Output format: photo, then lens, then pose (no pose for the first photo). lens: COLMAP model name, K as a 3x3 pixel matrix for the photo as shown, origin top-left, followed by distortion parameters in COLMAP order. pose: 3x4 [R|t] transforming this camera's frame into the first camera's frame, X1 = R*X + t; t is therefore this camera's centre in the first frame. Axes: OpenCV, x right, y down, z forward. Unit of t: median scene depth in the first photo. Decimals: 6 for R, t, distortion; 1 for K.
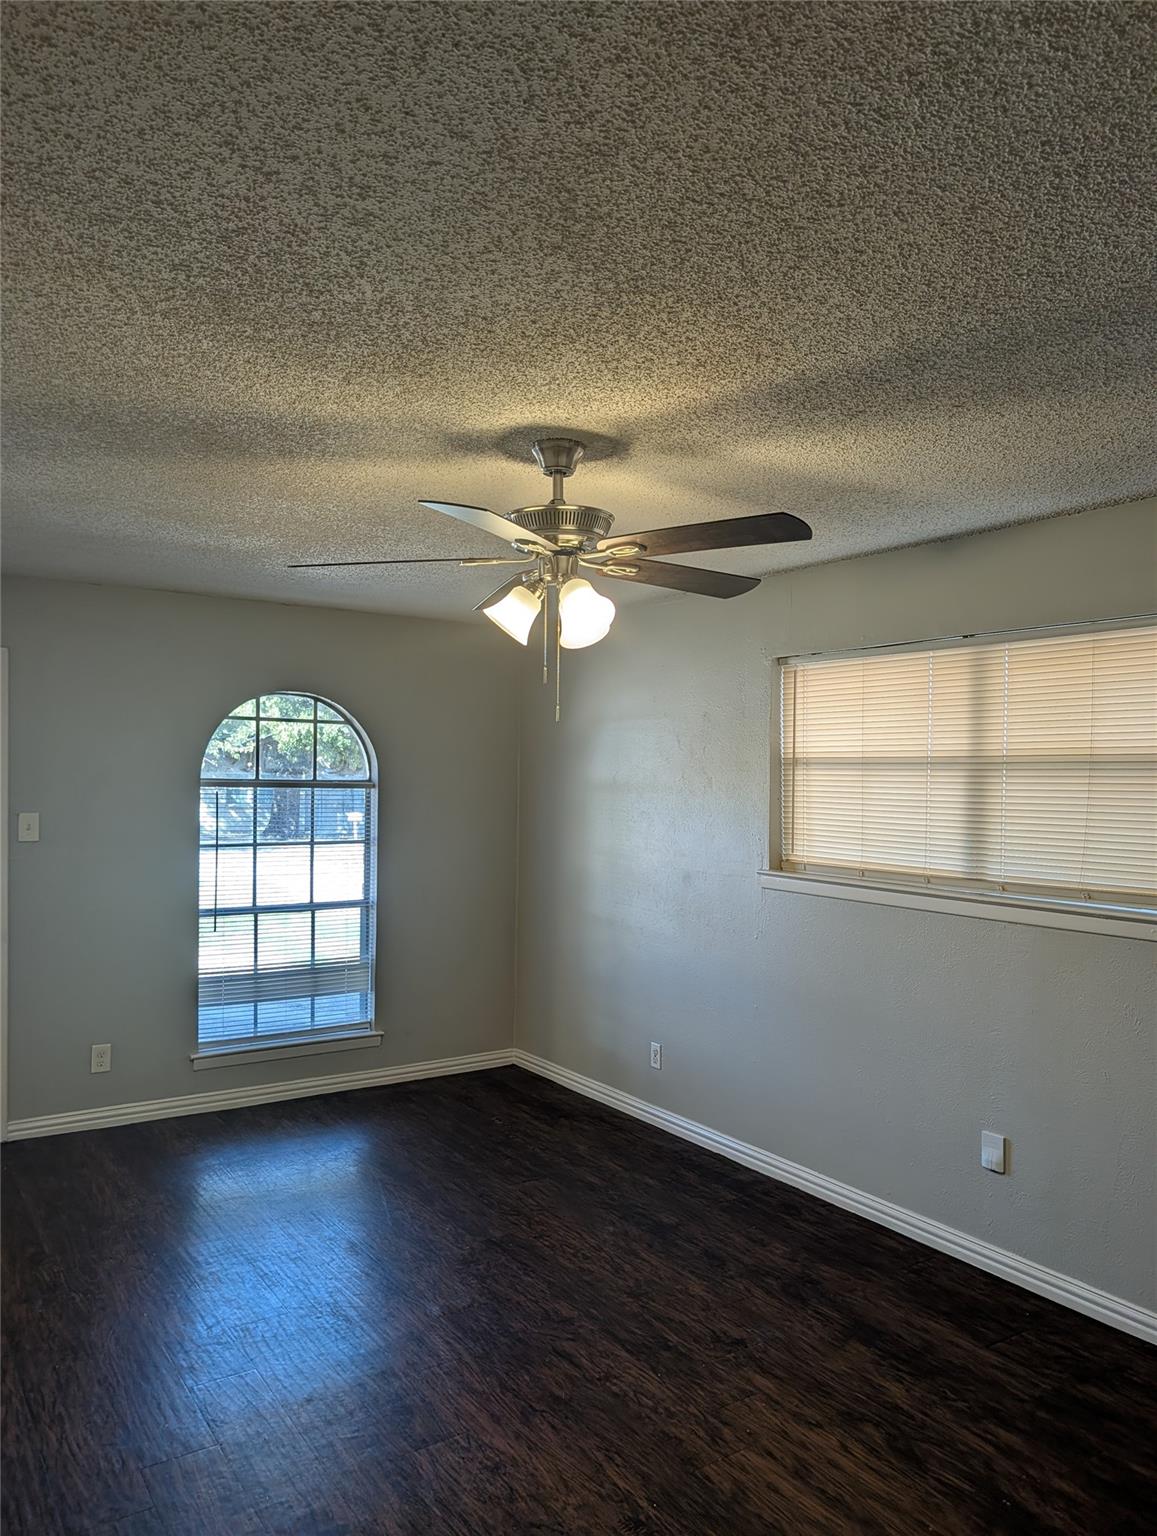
lens RADIAL K [[1108.3, 0, 595.4], [0, 1108.3, 780.4], [0, 0, 1]] dist [-0.002042, 0.001224]
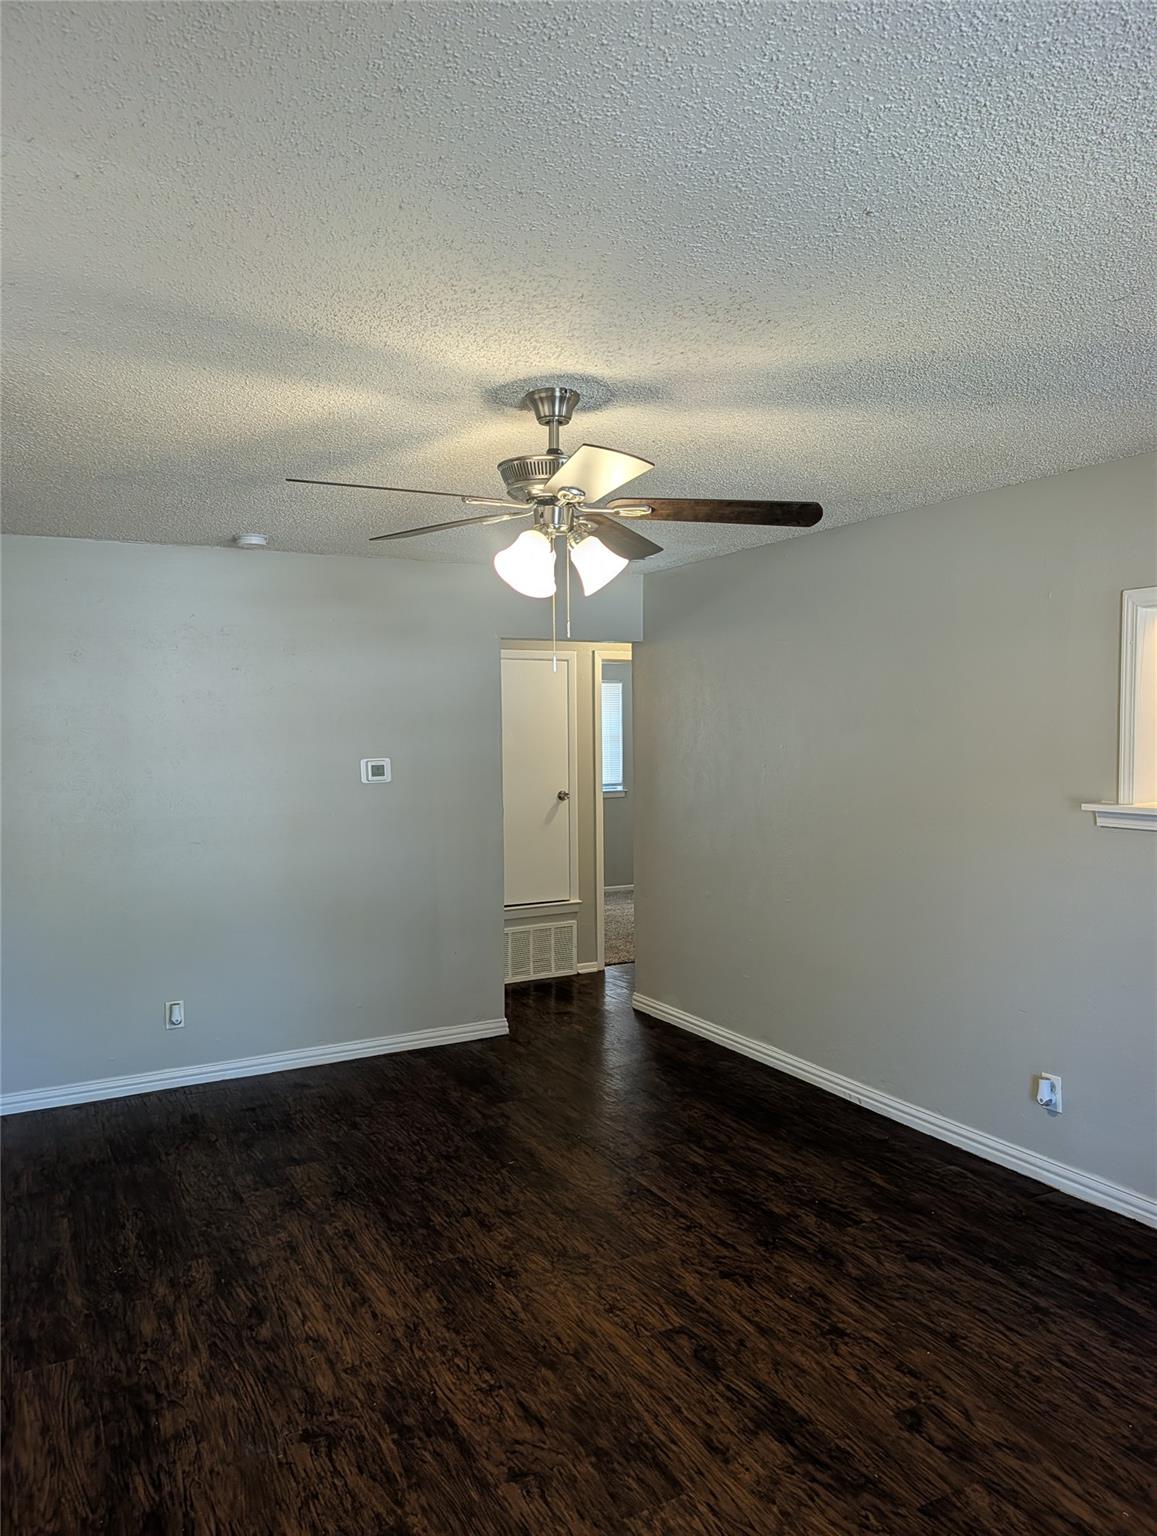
lens RADIAL K [[1108.3, 0, 595.4], [0, 1108.3, 780.4], [0, 0, 1]] dist [-0.002042, 0.001224]
pose [[-0.995225, -0.006893, 0.097368, -0.124488], [-0.002303, 0.998884, 0.047172, -0.000601], [-0.097584, 0.046722, -0.994130, 1.462181]]
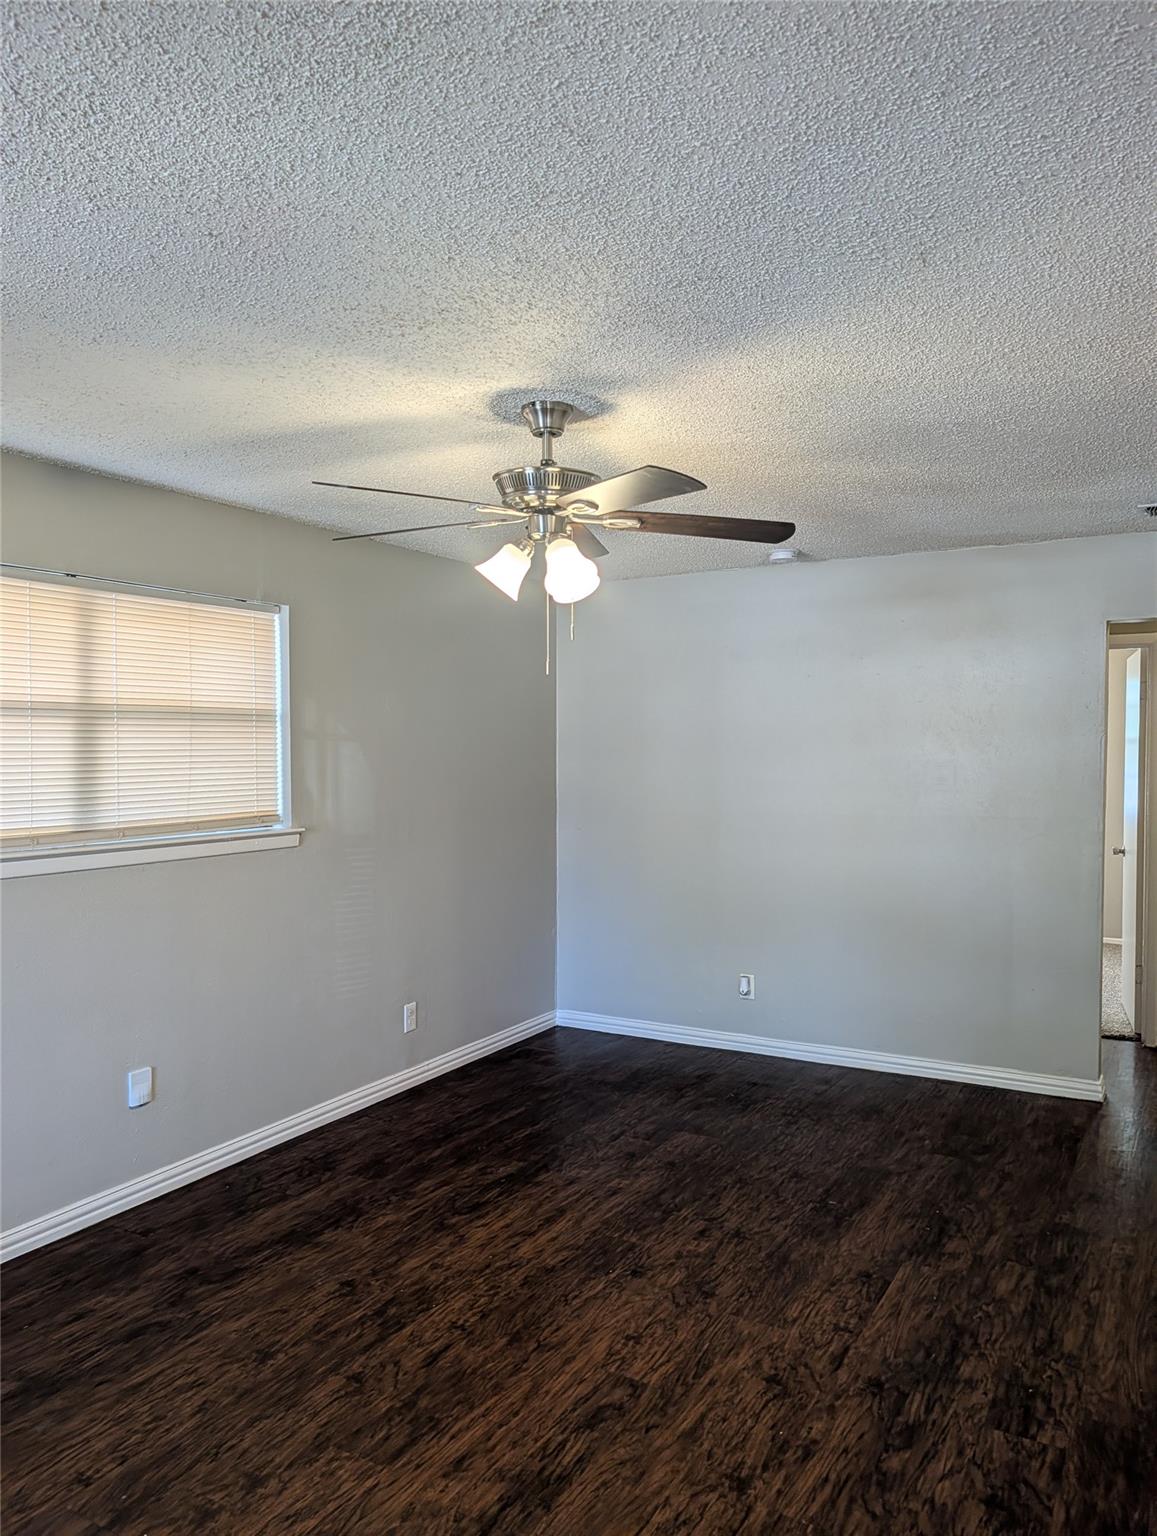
lens RADIAL K [[1107.0, 0, 600.3], [0, 1107.0, 774.9], [0, 0, 1]] dist [0.006868, -0.002720]
pose [[-0.446970, -0.039720, 0.893667, -0.722937], [-0.003444, 0.999083, 0.042682, -0.002431], [-0.894542, 0.016000, -0.446697, 1.036648]]
